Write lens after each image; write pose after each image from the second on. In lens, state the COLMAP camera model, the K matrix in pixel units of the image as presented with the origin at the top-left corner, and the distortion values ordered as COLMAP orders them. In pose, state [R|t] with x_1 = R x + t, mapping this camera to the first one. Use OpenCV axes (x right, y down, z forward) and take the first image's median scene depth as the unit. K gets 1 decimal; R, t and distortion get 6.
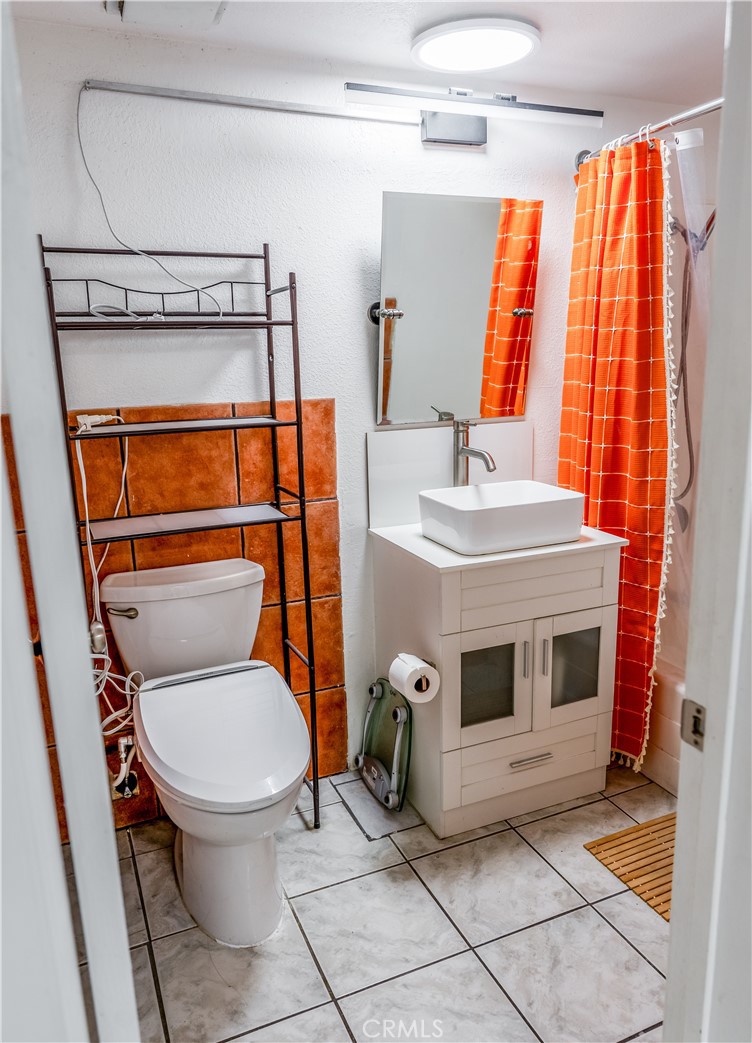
lens RADIAL K [[786.7, 0, 376.0], [0, 786.7, 521.5], [0, 0, 1]] dist [-0.004163, 0.007456]
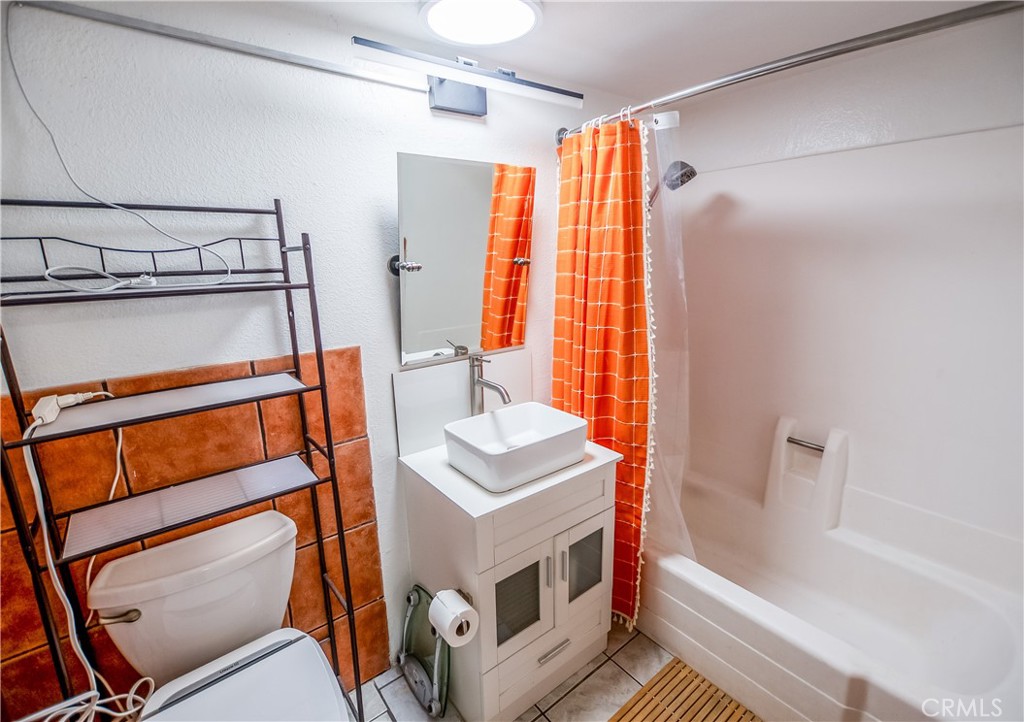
lens RADIAL K [[473.6, 0, 512.0], [0, 473.6, 361.0], [0, 0, 1]] dist [0.006241, -0.000103]
pose [[0.967712, -0.054036, 0.246198, -0.012892], [0.052649, 0.998538, 0.012219, -0.136650], [-0.246498, 0.001138, 0.969143, 0.338058]]
